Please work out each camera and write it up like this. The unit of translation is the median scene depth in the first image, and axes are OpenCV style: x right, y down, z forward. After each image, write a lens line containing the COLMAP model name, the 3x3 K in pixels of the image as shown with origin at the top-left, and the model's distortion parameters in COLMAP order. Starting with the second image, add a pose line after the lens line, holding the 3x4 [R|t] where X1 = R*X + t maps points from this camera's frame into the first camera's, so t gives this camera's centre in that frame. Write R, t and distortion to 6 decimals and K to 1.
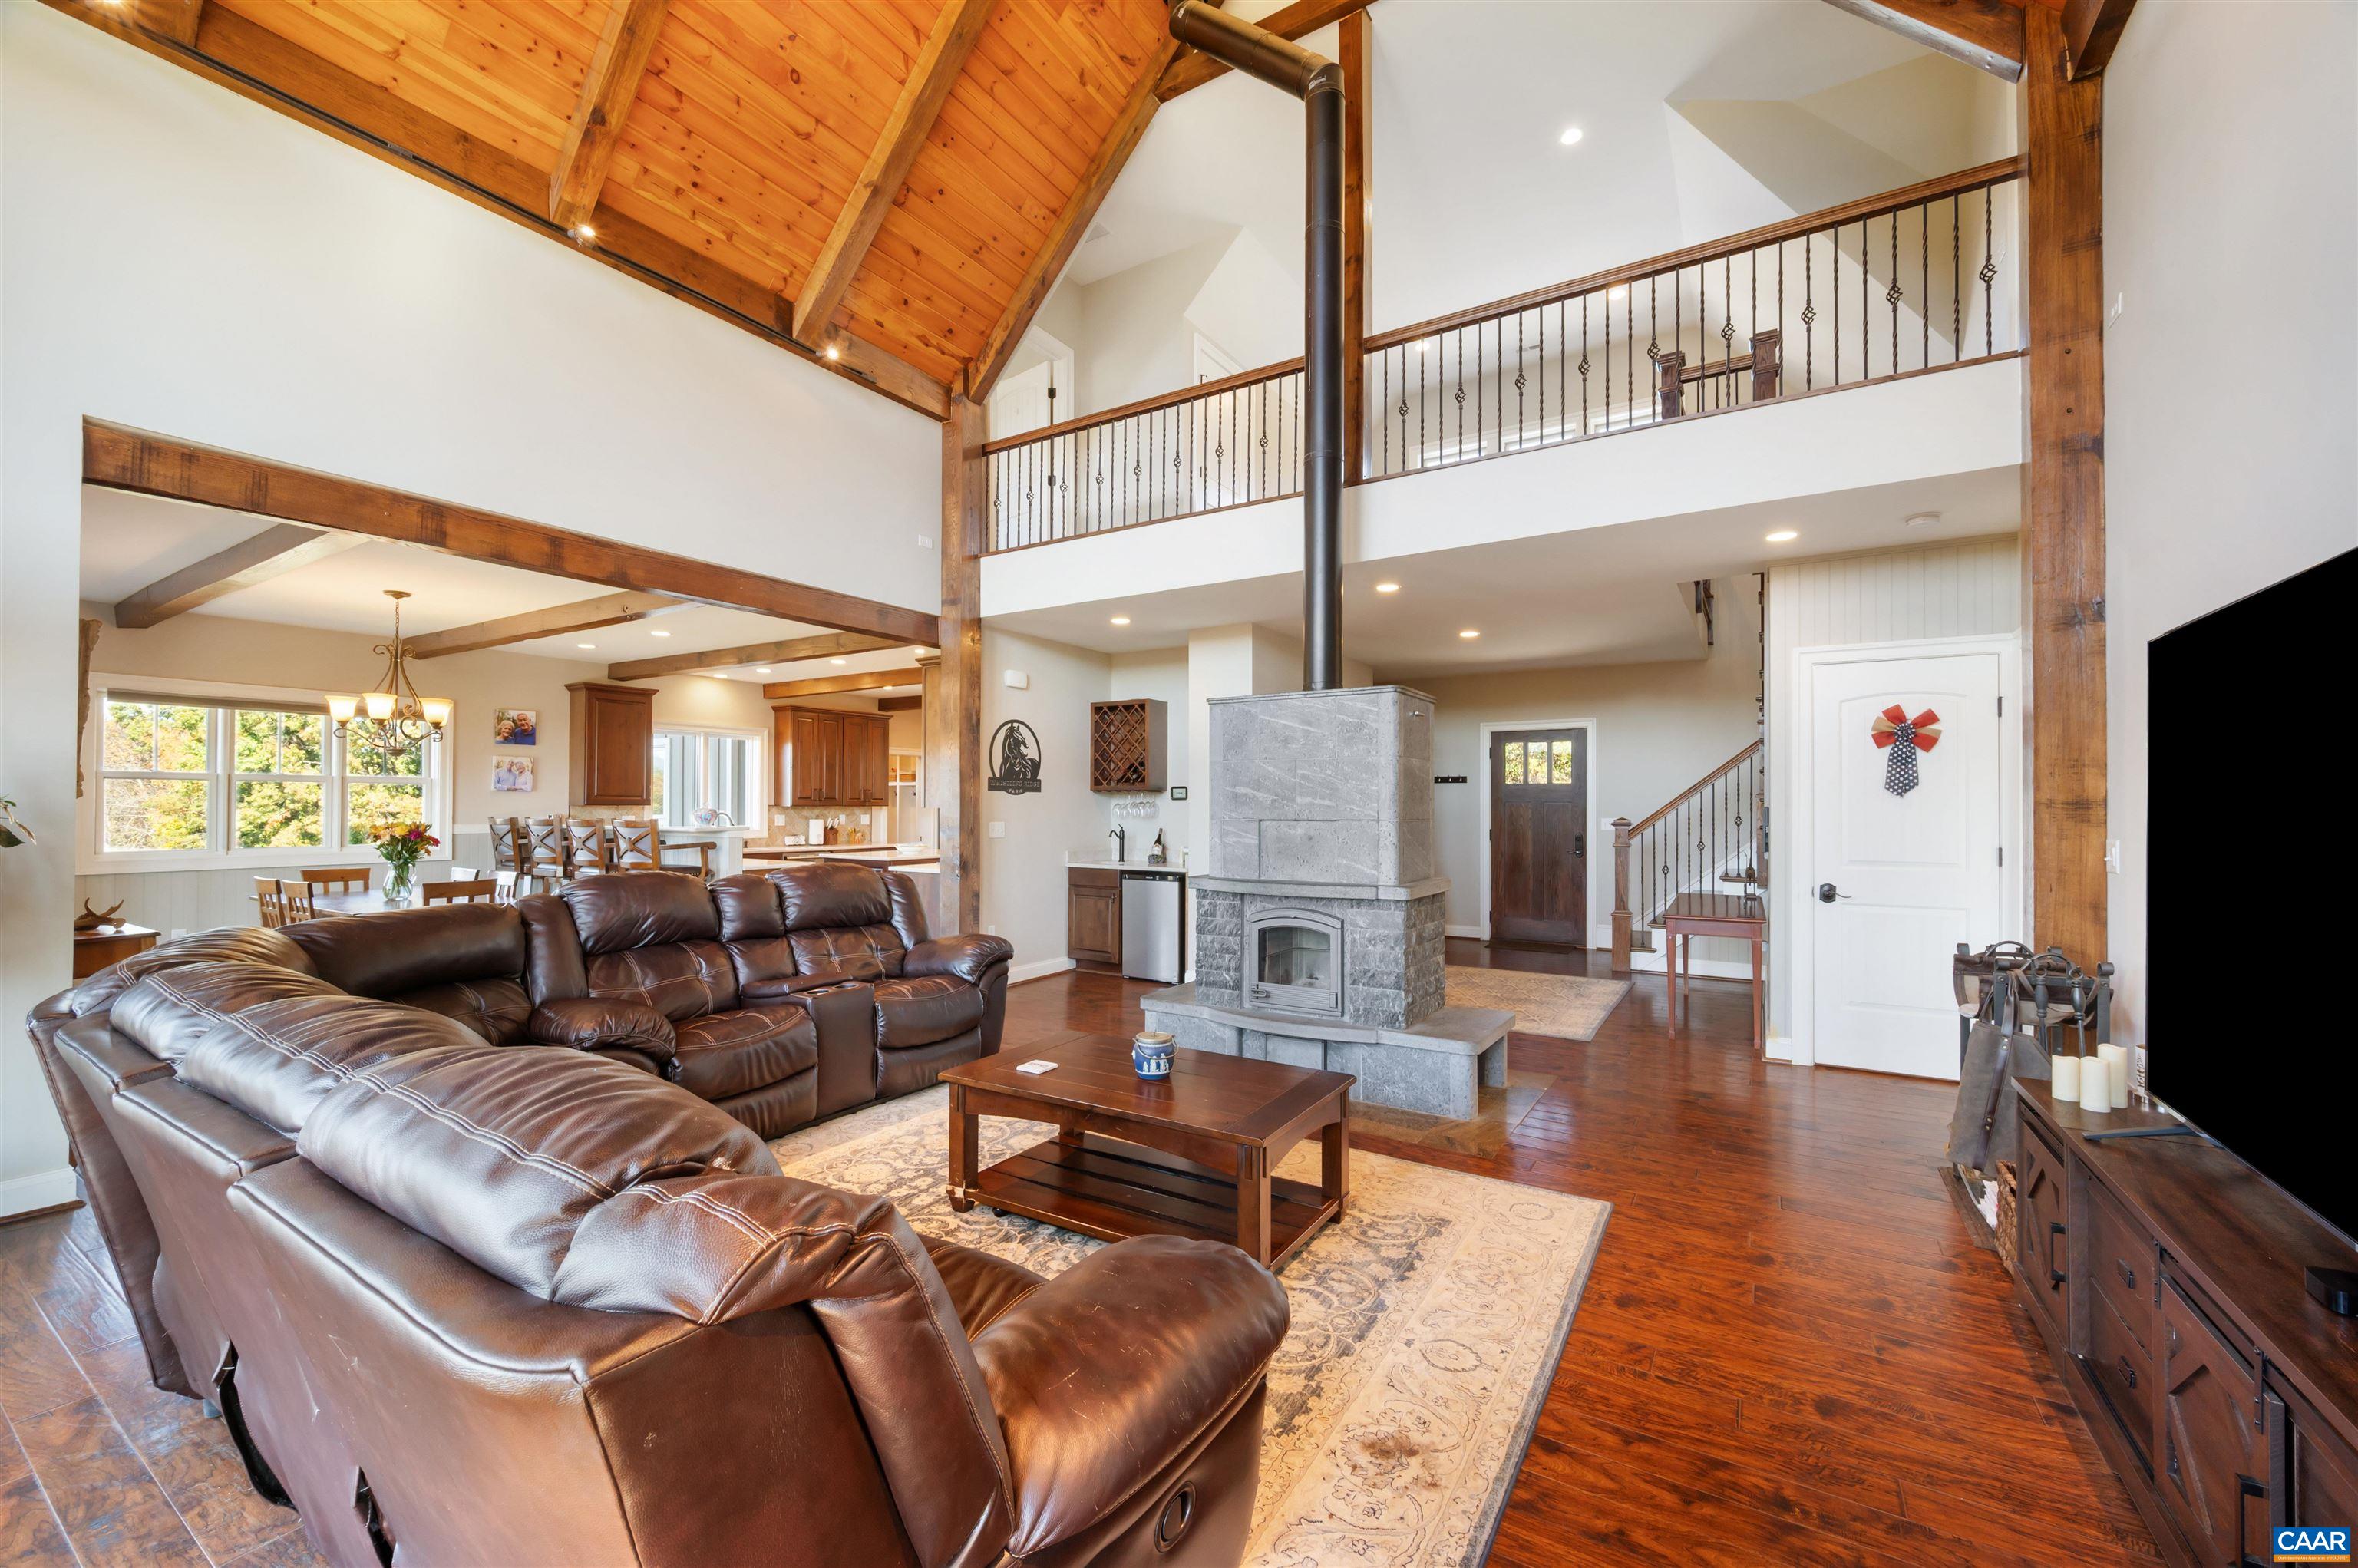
lens RADIAL K [[920.0, 0, 1182.2], [0, 920.0, 792.5], [0, 0, 1]] dist [-0.003382, 0.000128]
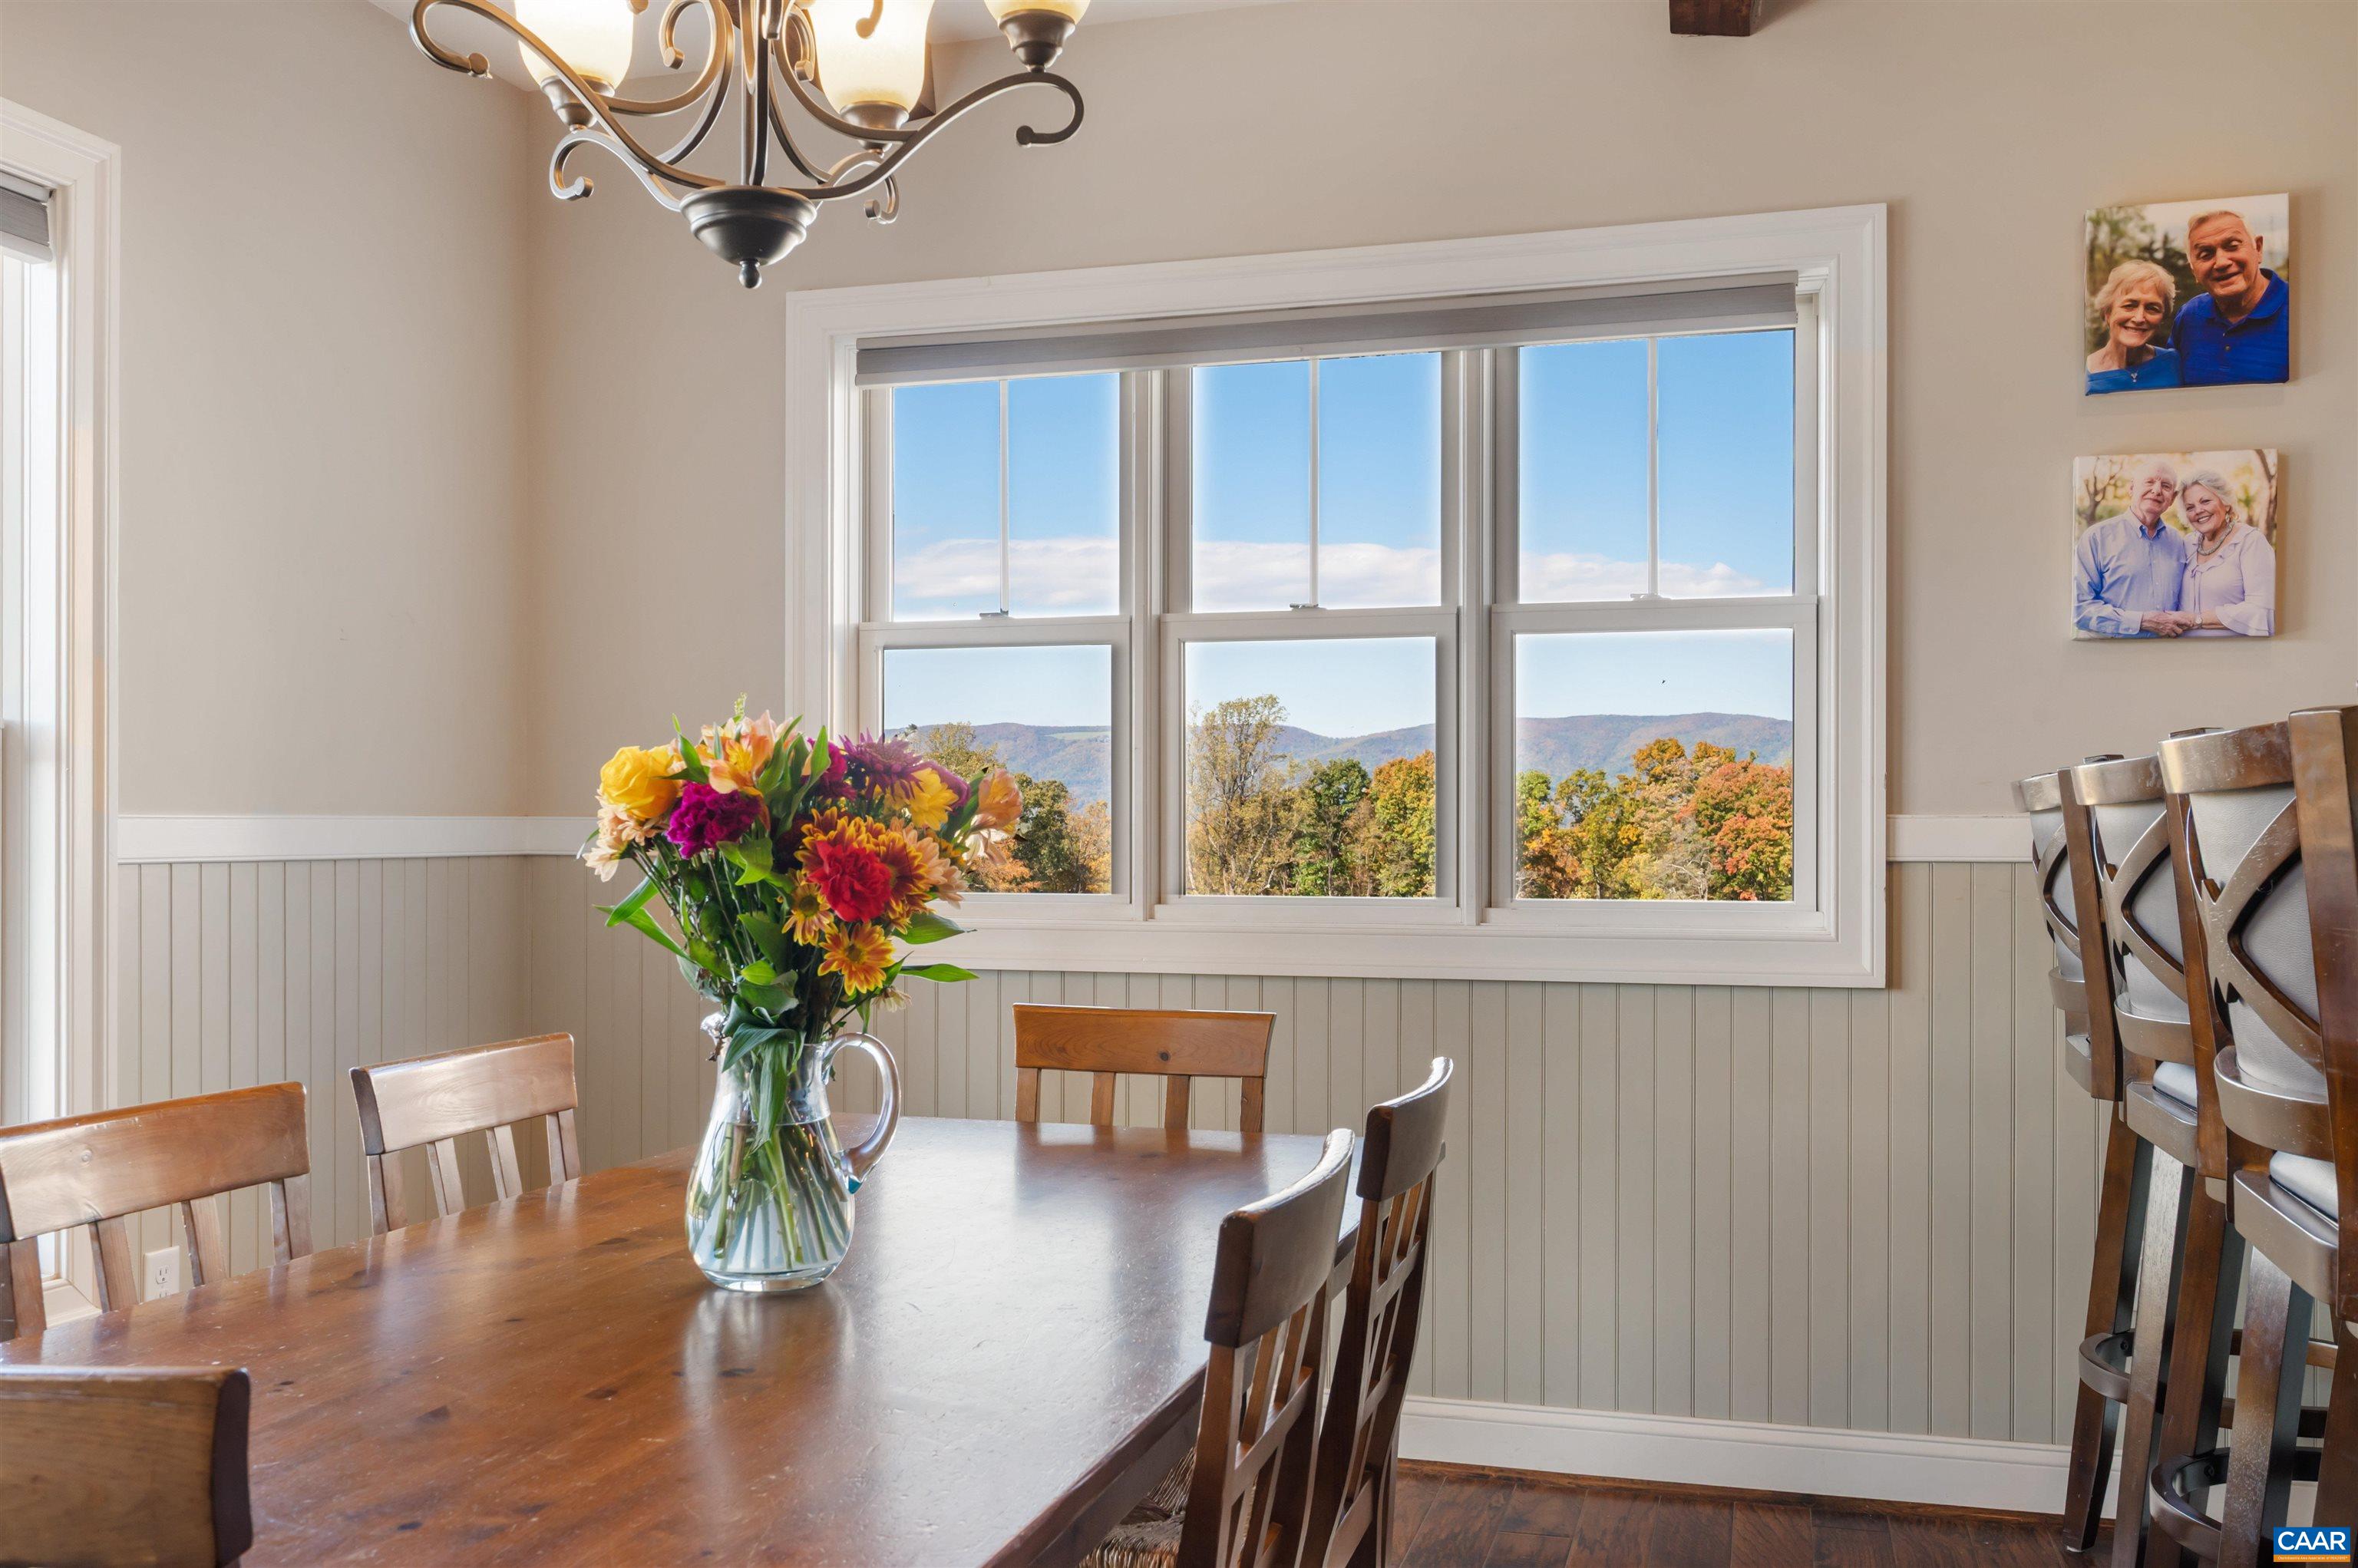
lens RADIAL K [[2040.9, 0, 1178.7], [0, 2040.9, 790.6], [0, 0, 1]] dist [0.005583, 0.001230]
pose [[0.275054, -0.018337, -0.961254, -0.387853], [0.009585, 0.999821, -0.016330, 0.033555], [0.961381, -0.004722, 0.275181, 0.691506]]
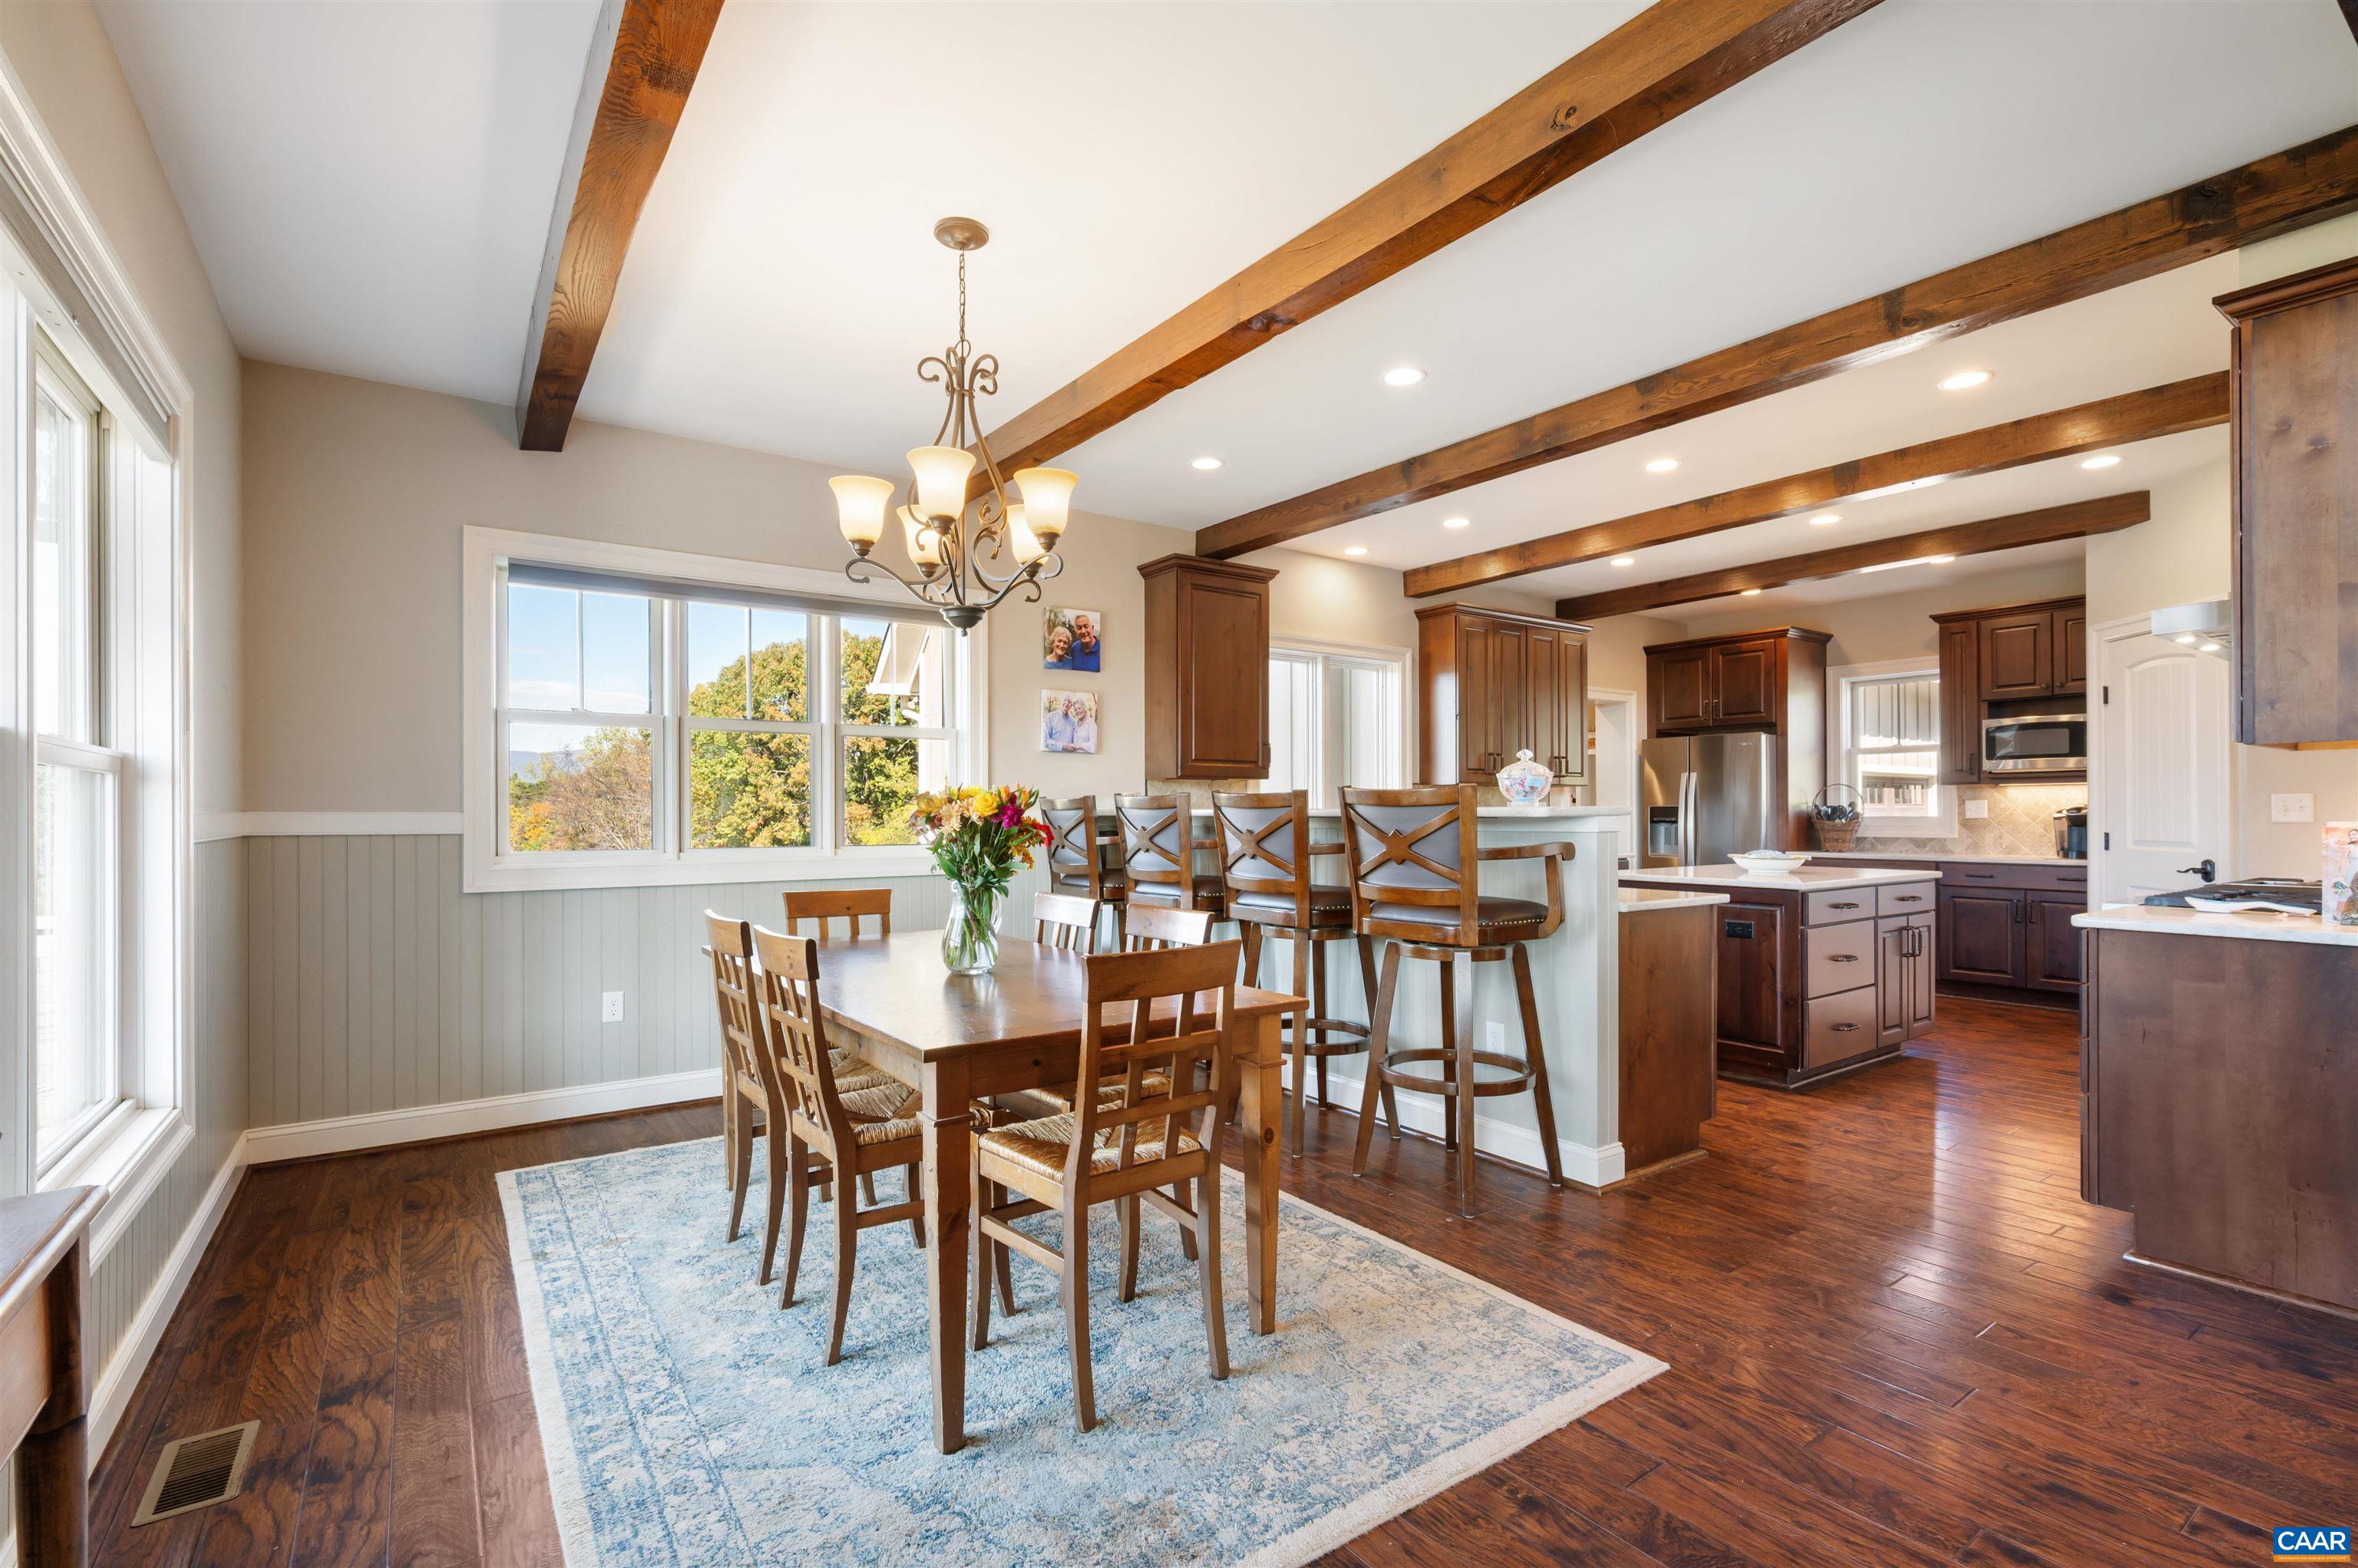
lens RADIAL K [[1051.8, 0, 1177.7], [0, 1051.8, 801.8], [0, 0, 1]] dist [-0.004596, -0.000228]
pose [[0.922672, -0.008857, -0.385483, -0.417565], [0.010150, 0.999948, 0.001320, 0.028402], [0.385451, -0.005131, 0.922714, 0.427850]]
